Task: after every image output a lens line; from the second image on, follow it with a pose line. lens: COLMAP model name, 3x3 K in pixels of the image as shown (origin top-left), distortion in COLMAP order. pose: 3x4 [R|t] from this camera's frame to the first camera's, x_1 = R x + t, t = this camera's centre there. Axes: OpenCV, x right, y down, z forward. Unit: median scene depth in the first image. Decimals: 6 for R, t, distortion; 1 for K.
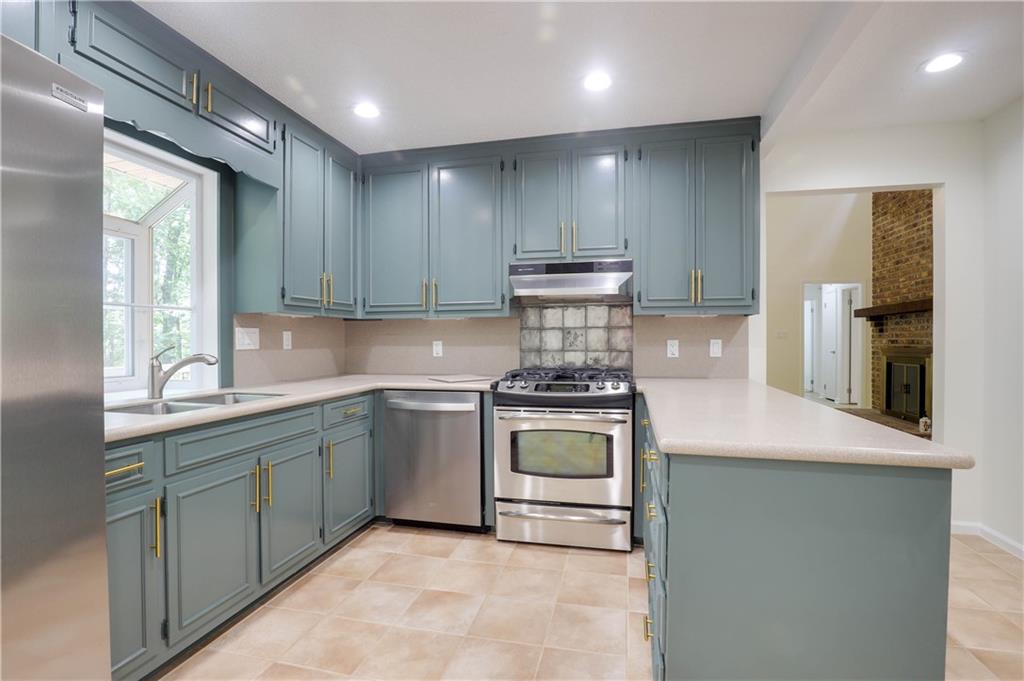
lens RADIAL K [[473.8, 0, 512.0], [0, 473.8, 340.5], [0, 0, 1]] dist [-0.001095, -0.000156]
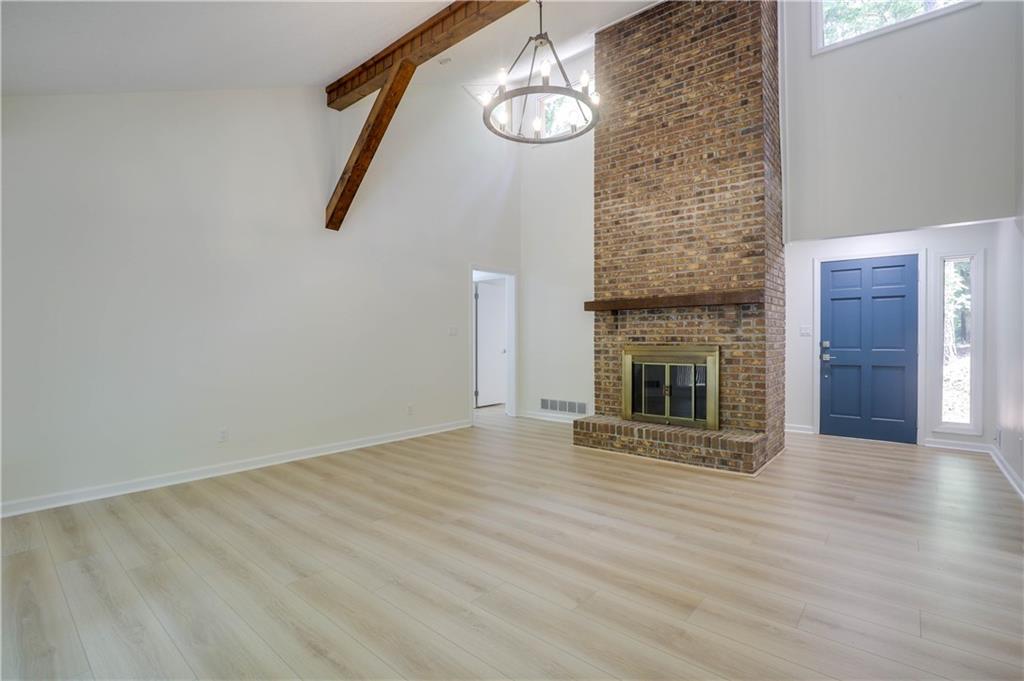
lens RADIAL K [[473.8, 0, 512.0], [0, 473.8, 340.5], [0, 0, 1]] dist [-0.001095, -0.000156]
pose [[0.445489, -0.001165, 0.895287, -0.109409], [-0.000958, 0.999998, 0.001778, 0.003894], [-0.895287, -0.001650, 0.445487, 0.813828]]
